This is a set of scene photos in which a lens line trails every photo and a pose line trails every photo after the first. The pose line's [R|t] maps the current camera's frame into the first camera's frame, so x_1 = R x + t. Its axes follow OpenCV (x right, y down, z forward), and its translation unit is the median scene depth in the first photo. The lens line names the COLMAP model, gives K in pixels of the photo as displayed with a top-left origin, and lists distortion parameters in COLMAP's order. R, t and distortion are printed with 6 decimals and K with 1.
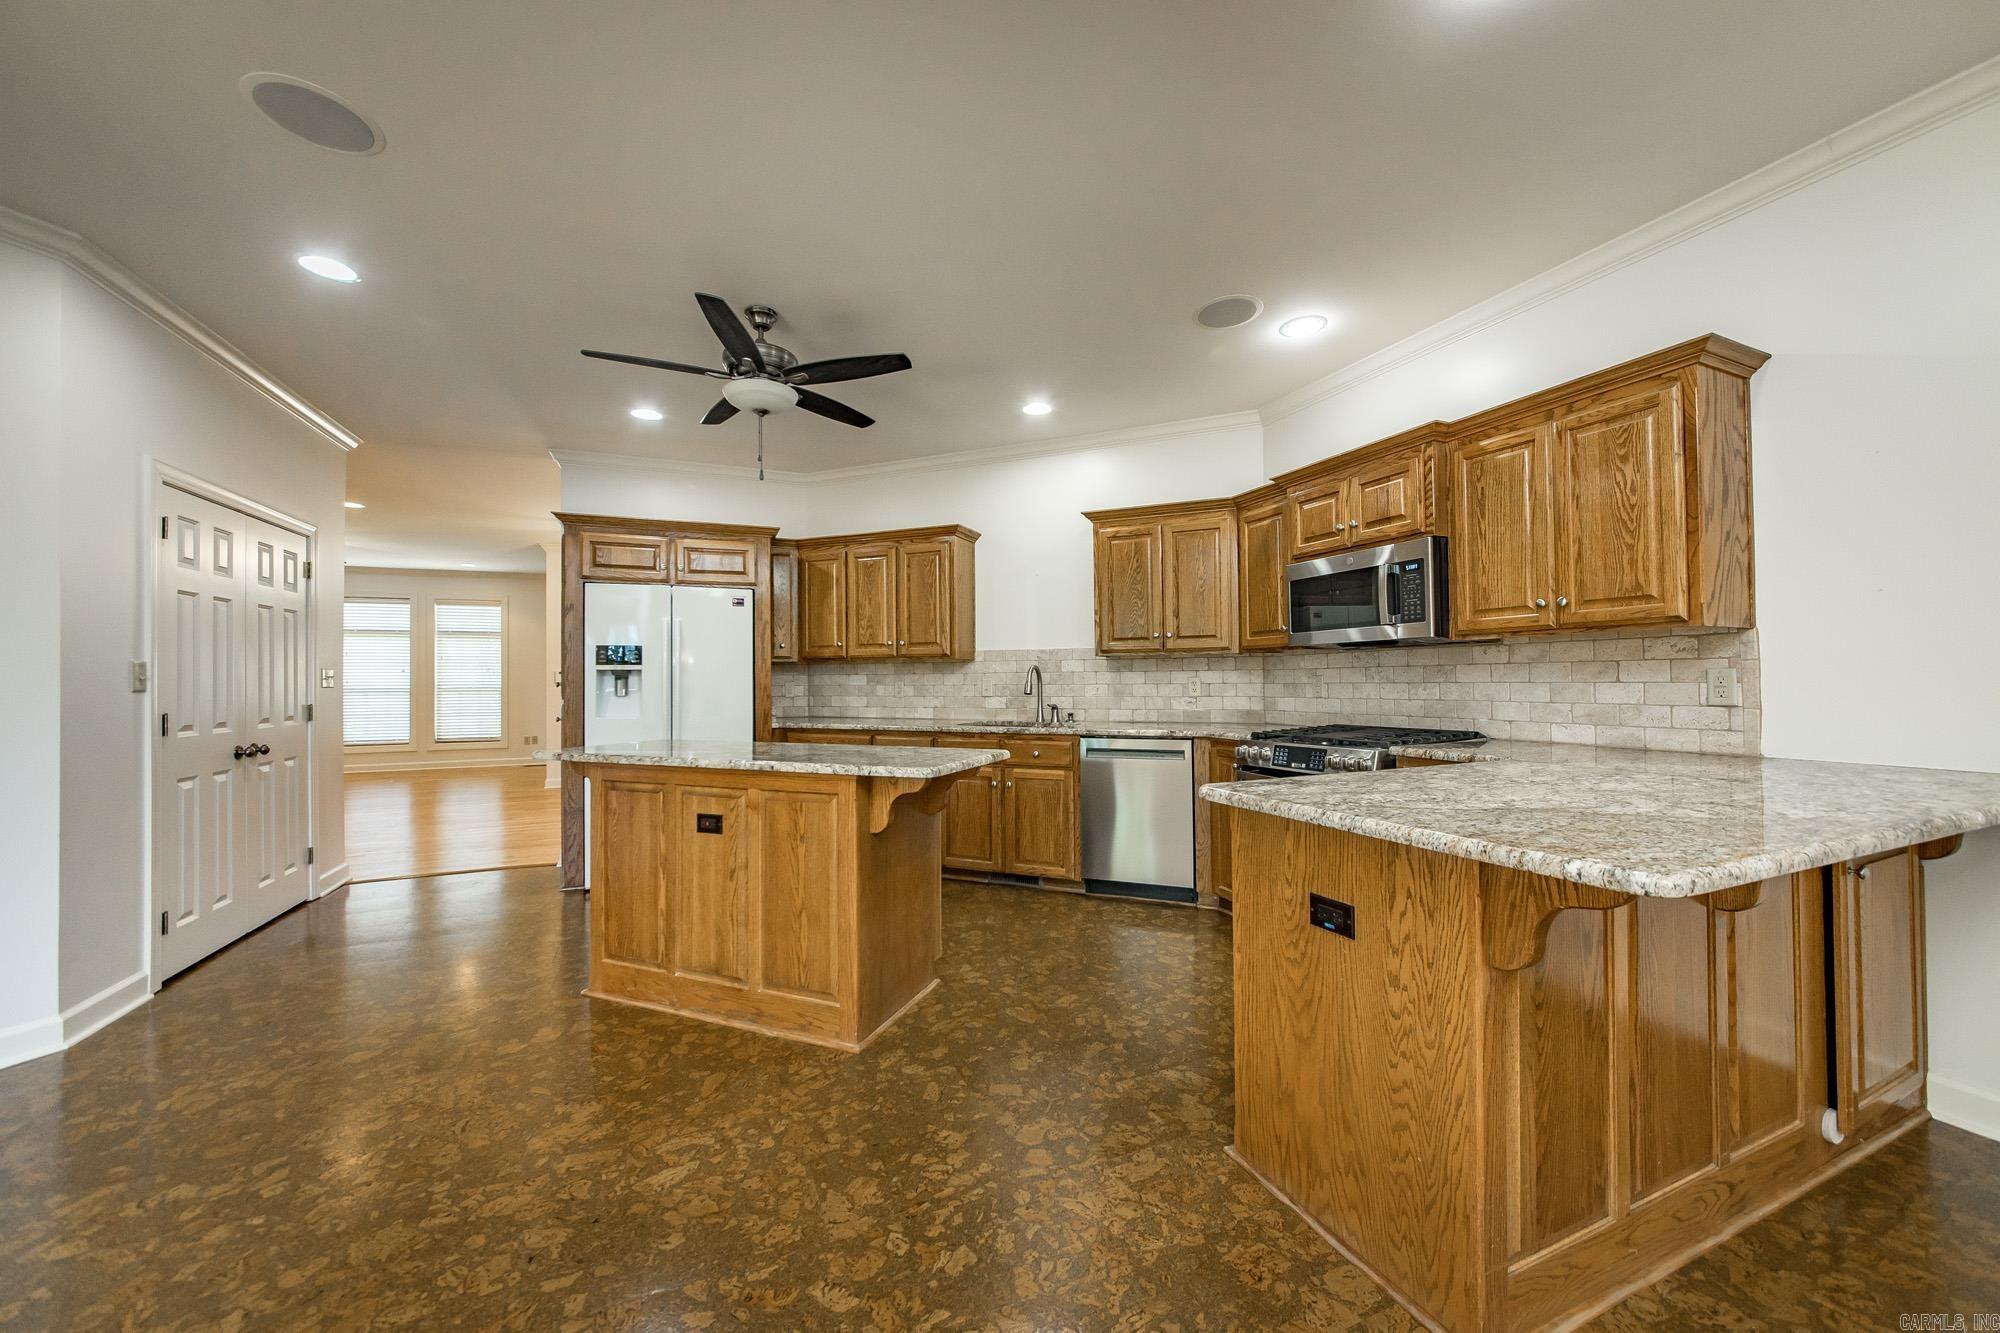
lens RADIAL K [[737.7, 0, 1006.0], [0, 737.7, 672.4], [0, 0, 1]] dist [-0.006214, -0.000032]
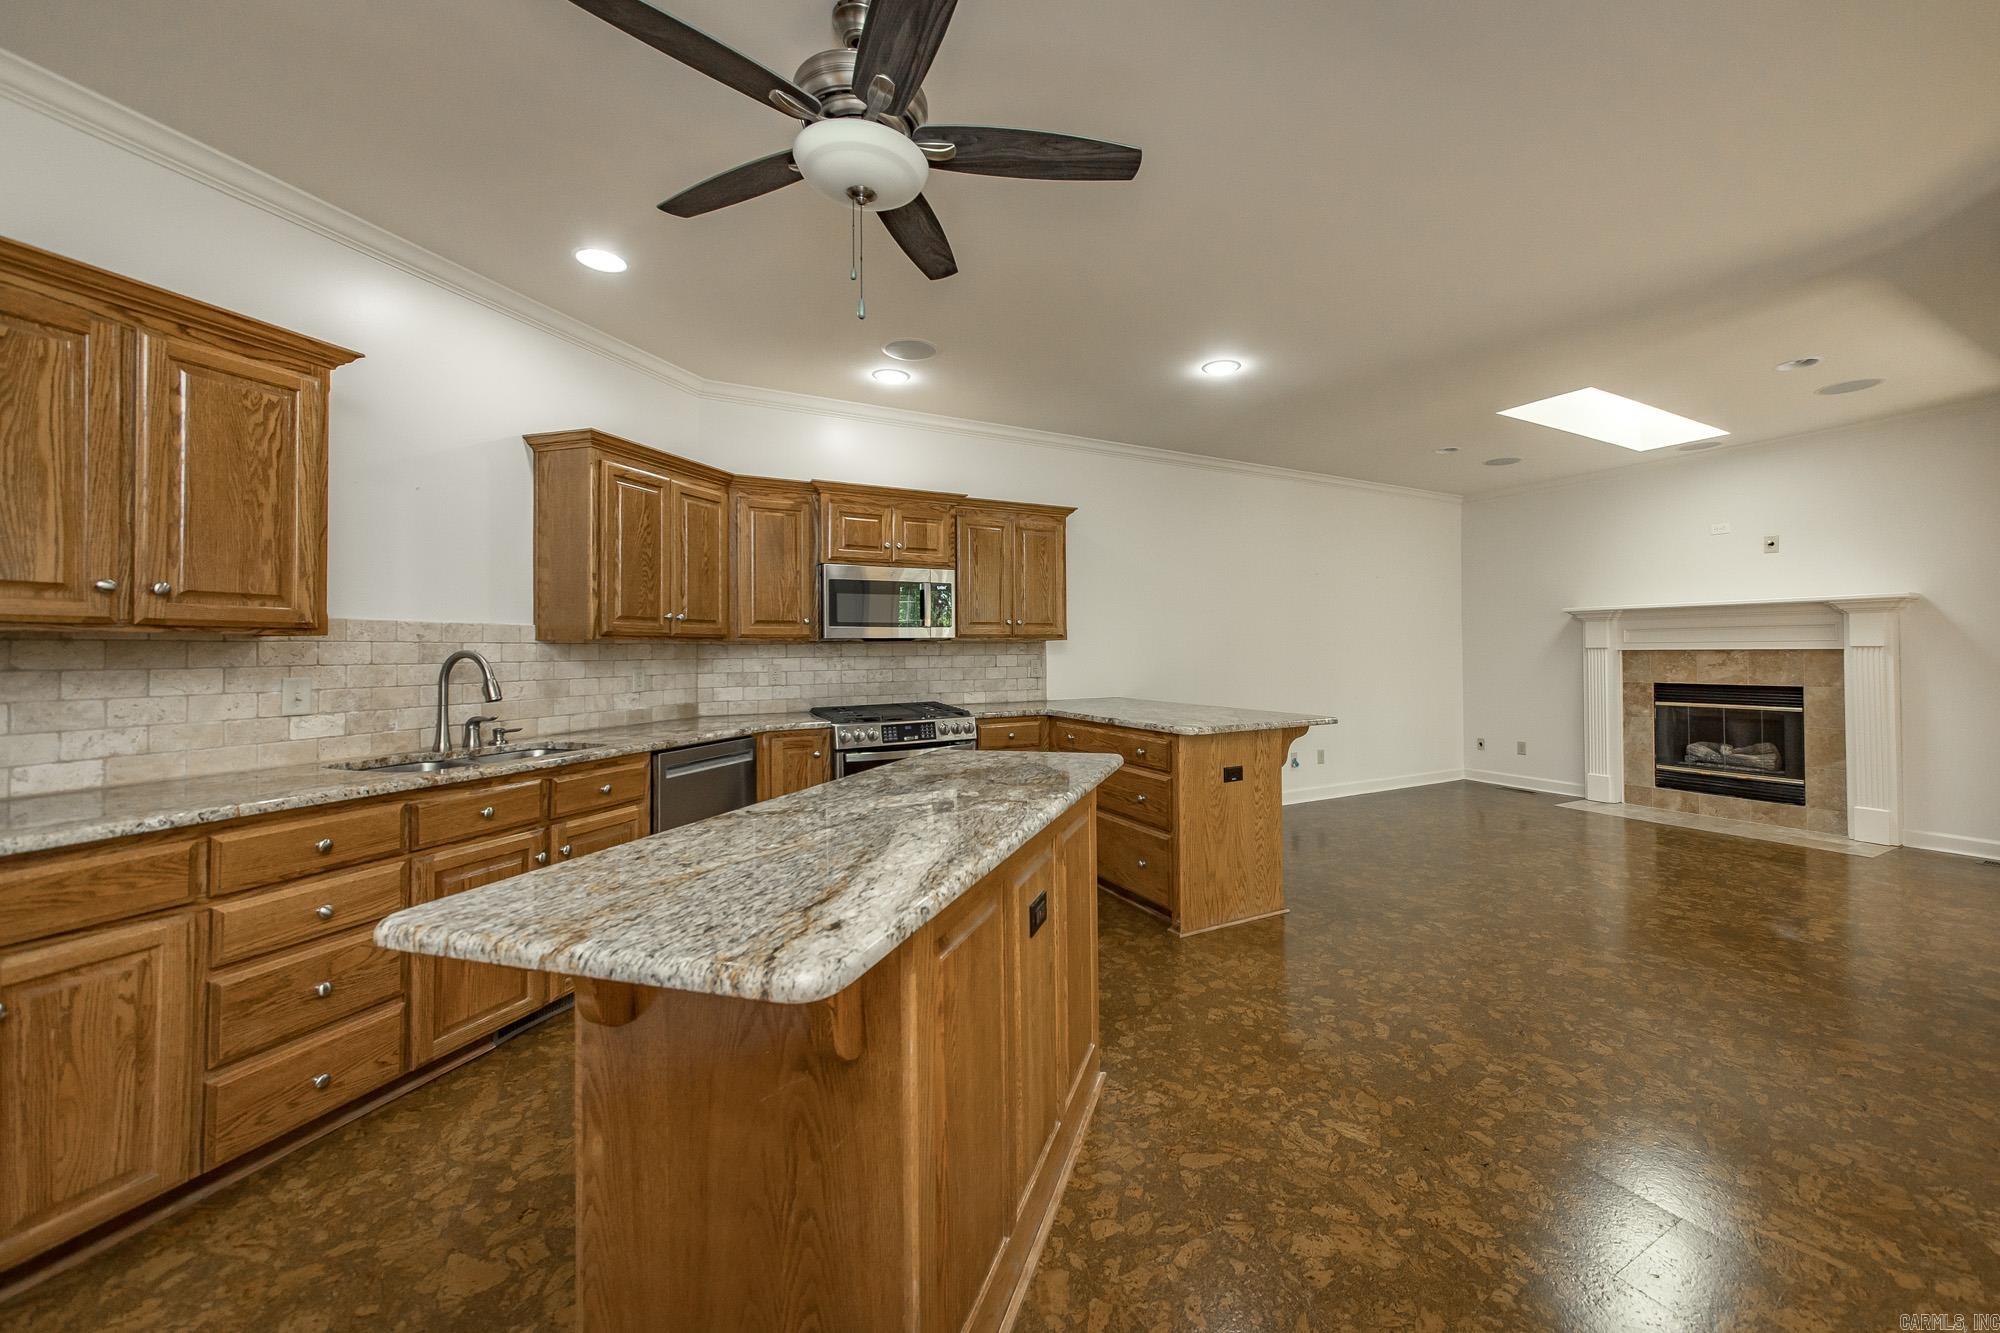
lens RADIAL K [[761.1, 0, 1056.4], [0, 761.1, 641.0], [0, 0, 1]] dist [-0.002339, -0.000338]
pose [[-0.111615, 0.021837, 0.993512, -0.655609], [-0.001183, 0.999755, -0.022107, -0.005577], [-0.993751, -0.003643, -0.111562, 0.663321]]
